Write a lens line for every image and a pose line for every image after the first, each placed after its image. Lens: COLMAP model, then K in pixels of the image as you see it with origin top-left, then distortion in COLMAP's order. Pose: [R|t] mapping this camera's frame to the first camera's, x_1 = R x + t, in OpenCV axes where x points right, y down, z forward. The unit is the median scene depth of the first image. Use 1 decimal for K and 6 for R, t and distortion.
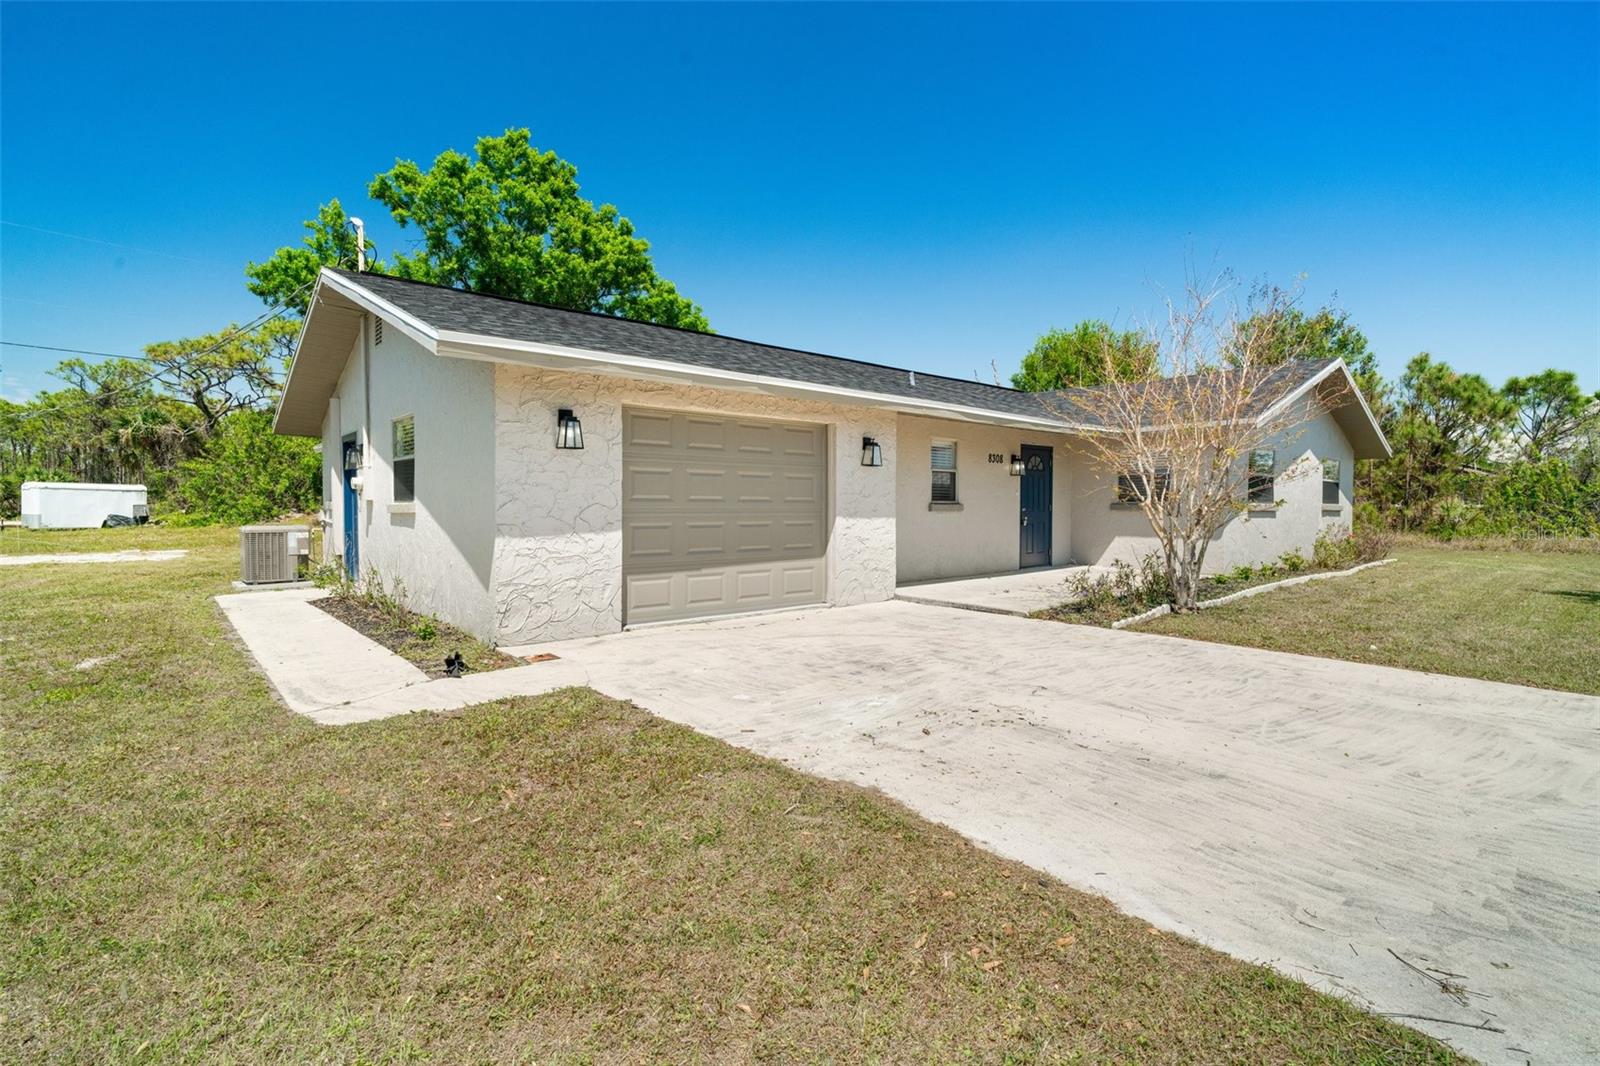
lens RADIAL K [[758.7, 0, 800.4], [0, 758.7, 533.2], [0, 0, 1]] dist [-0.016683, 0.007620]
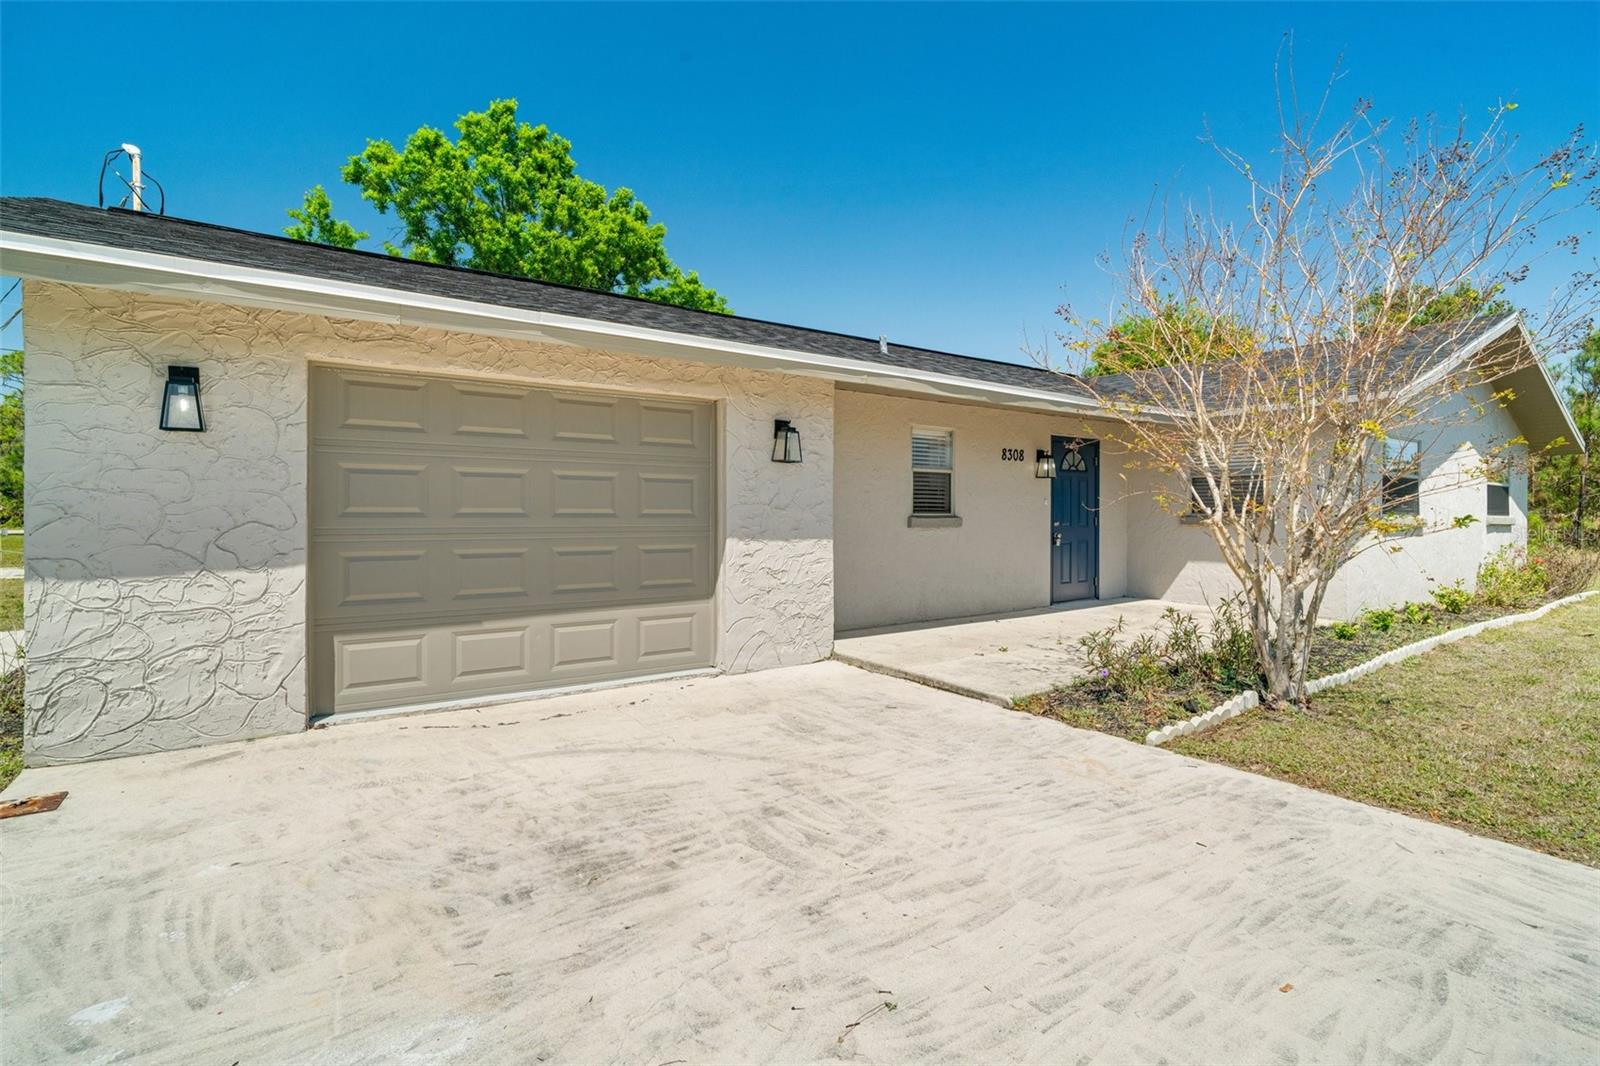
lens RADIAL K [[758.7, 0, 800.3], [0, 758.7, 522.6], [0, 0, 1]] dist [-0.016683, 0.007620]
pose [[0.994222, 0.001941, -0.107328, 0.173059], [-0.004541, 0.999702, -0.023989, -0.019019], [0.107249, 0.024338, 0.993934, 0.328107]]
